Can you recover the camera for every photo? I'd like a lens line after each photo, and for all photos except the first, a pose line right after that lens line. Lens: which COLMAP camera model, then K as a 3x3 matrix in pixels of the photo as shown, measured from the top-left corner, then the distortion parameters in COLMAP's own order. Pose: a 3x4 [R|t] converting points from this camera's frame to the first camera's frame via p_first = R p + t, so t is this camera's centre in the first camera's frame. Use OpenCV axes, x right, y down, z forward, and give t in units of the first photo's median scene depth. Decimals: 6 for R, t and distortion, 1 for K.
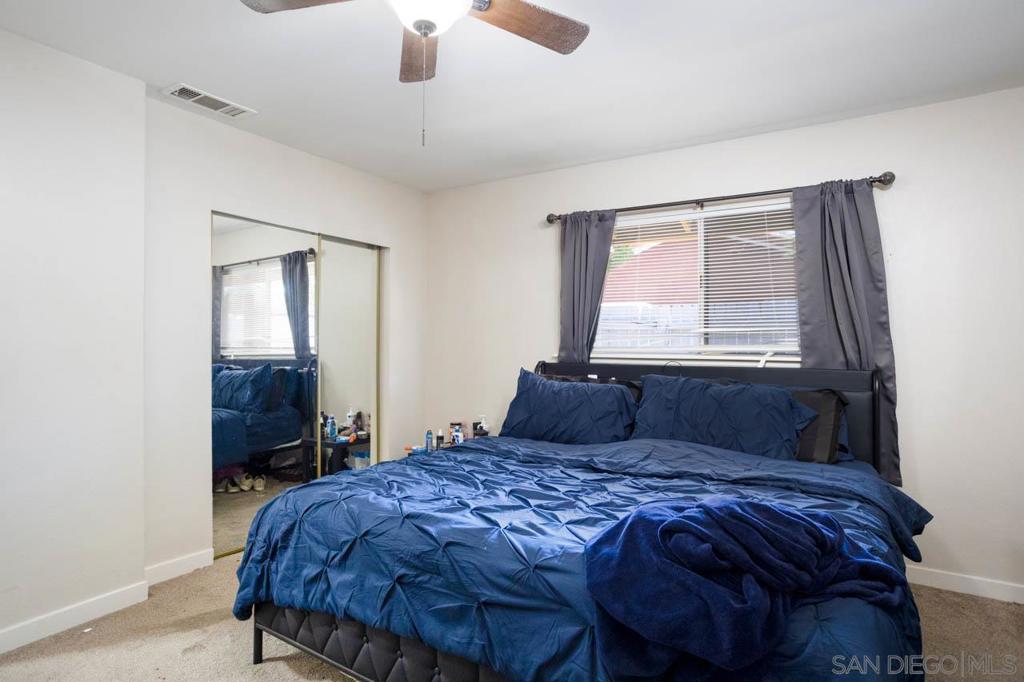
lens RADIAL K [[563.9, 0, 511.7], [0, 563.9, 345.1], [0, 0, 1]] dist [-0.034835, -0.000529]
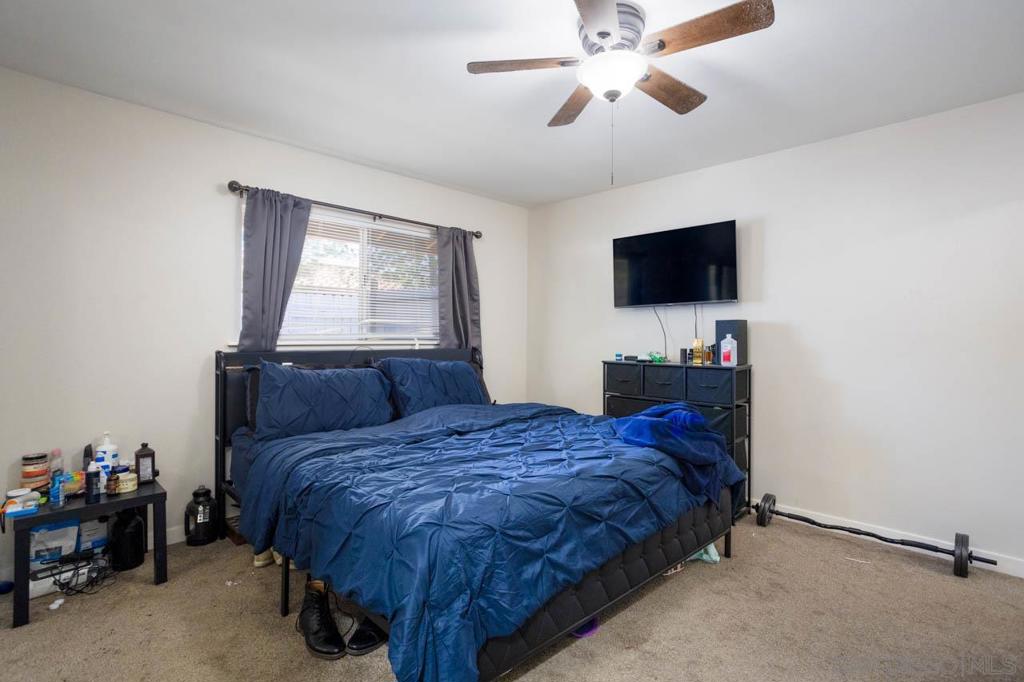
lens RADIAL K [[500.9, 0, 509.7], [0, 500.9, 333.9], [0, 0, 1]] dist [0.000711, -0.000103]
pose [[0.239496, -0.000474, 0.970897, -0.652864], [-0.007822, 0.999966, 0.002417, -0.002325], [-0.970866, -0.008173, 0.239484, 0.451238]]
